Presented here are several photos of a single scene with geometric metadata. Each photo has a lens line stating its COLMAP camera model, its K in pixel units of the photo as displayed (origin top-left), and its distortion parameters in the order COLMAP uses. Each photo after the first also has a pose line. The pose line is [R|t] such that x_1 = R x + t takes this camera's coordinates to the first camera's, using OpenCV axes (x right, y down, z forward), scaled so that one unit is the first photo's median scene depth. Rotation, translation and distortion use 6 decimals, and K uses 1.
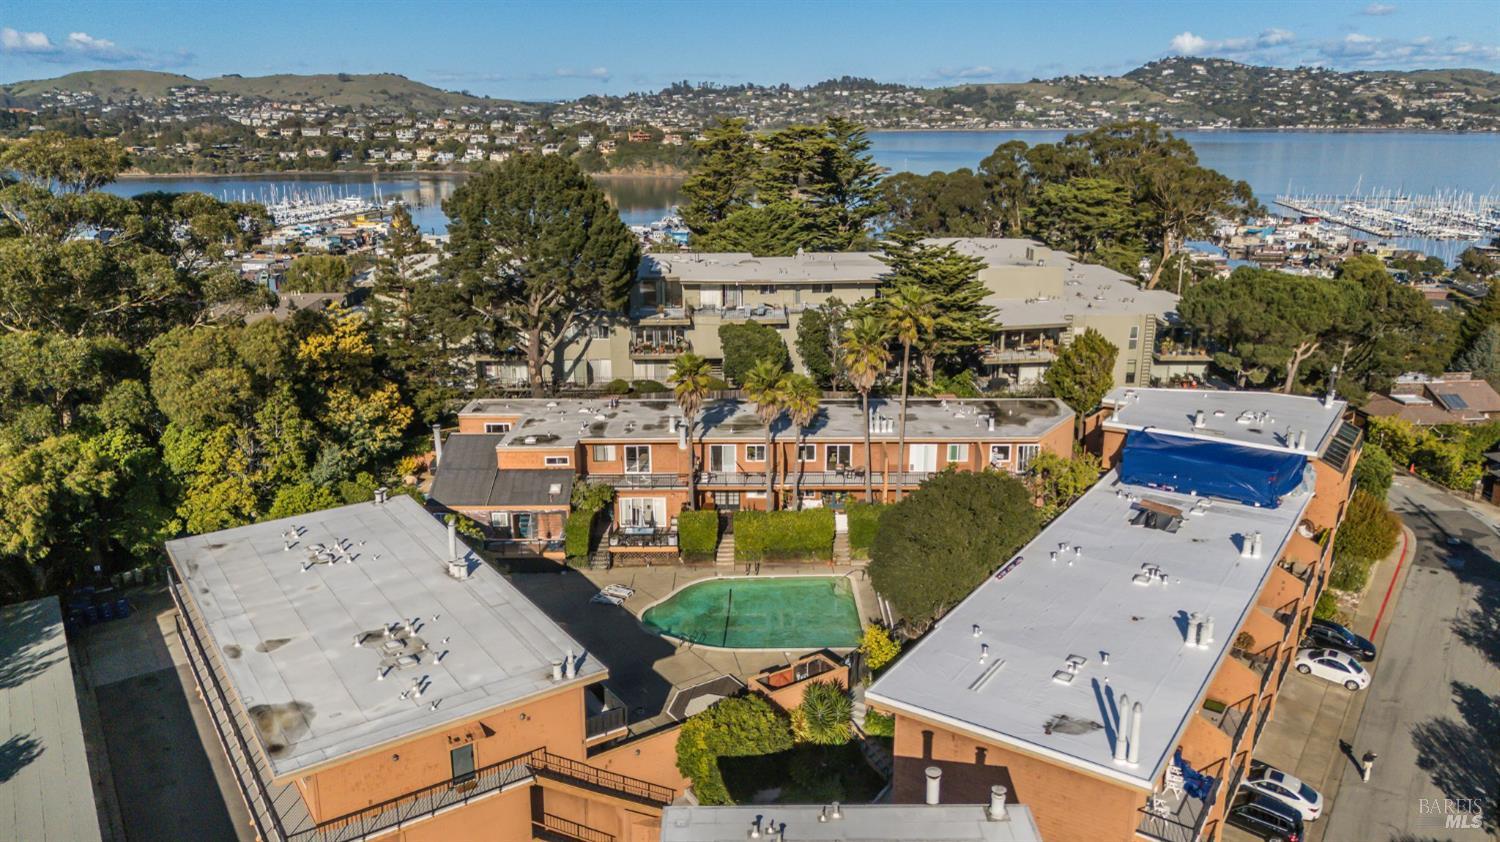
lens RADIAL K [[1097.4, 0, 753.1], [0, 1097.4, 415.0], [0, 0, 1]] dist [0.061676, -0.049541]
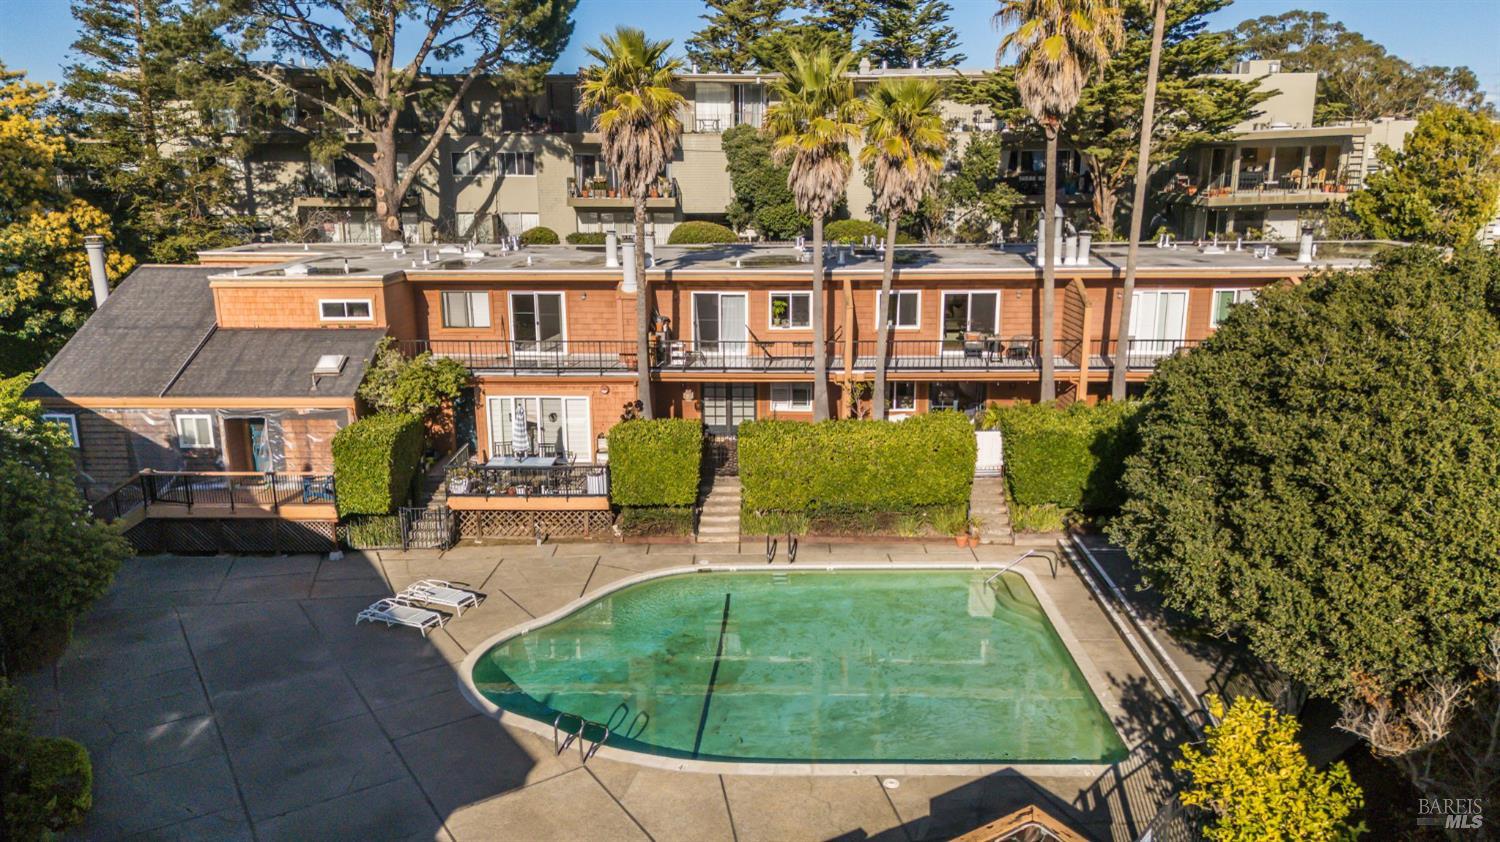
lens RADIAL K [[1097.4, 0, 748.3], [0, 1097.4, 428.4], [0, 0, 1]] dist [0.061676, -0.049541]
pose [[0.999461, 0.004327, -0.032544, 0.000065], [-0.005286, 0.999553, -0.029442, 0.102318], [0.032402, 0.029598, 0.999037, 0.557406]]
